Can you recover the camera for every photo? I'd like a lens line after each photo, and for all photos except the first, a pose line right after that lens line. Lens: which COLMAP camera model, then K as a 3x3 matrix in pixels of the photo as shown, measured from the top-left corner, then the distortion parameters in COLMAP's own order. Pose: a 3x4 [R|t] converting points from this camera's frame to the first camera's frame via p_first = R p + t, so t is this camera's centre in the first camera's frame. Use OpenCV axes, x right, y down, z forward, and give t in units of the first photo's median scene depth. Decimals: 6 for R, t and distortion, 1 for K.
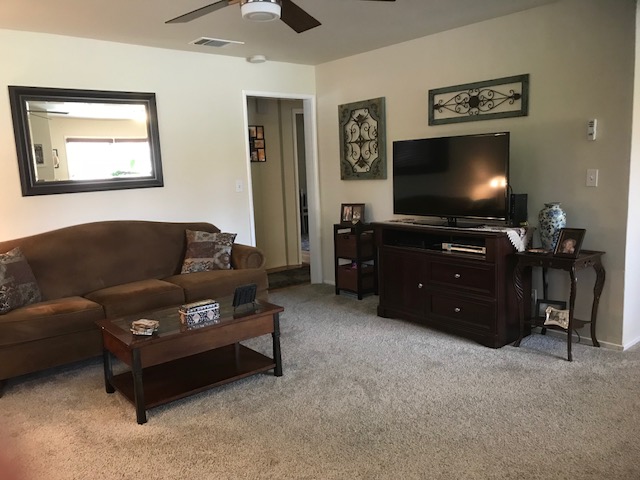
lens RADIAL K [[522.3, 0, 321.1], [0, 522.3, 235.5], [0, 0, 1]] dist [0.027374, -0.008939]
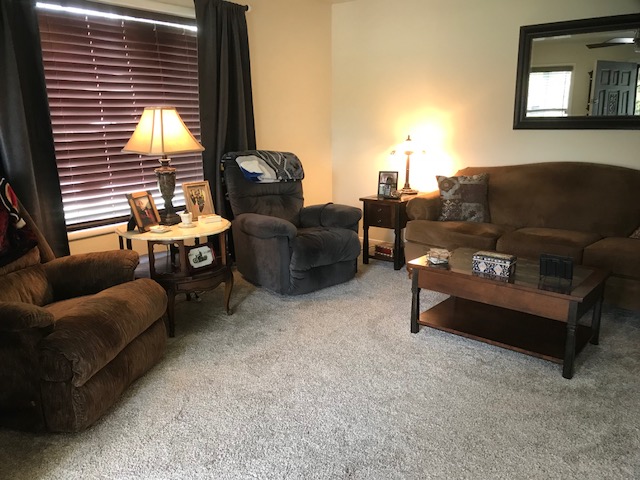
lens RADIAL K [[522.3, 0, 321.1], [0, 522.3, 235.5], [0, 0, 1]] dist [0.027374, -0.008939]
pose [[0.218031, 0.264319, -0.939467, 0.537105], [-0.142704, 0.960914, 0.237235, -0.077151], [0.965452, 0.082341, 0.247228, 0.422883]]
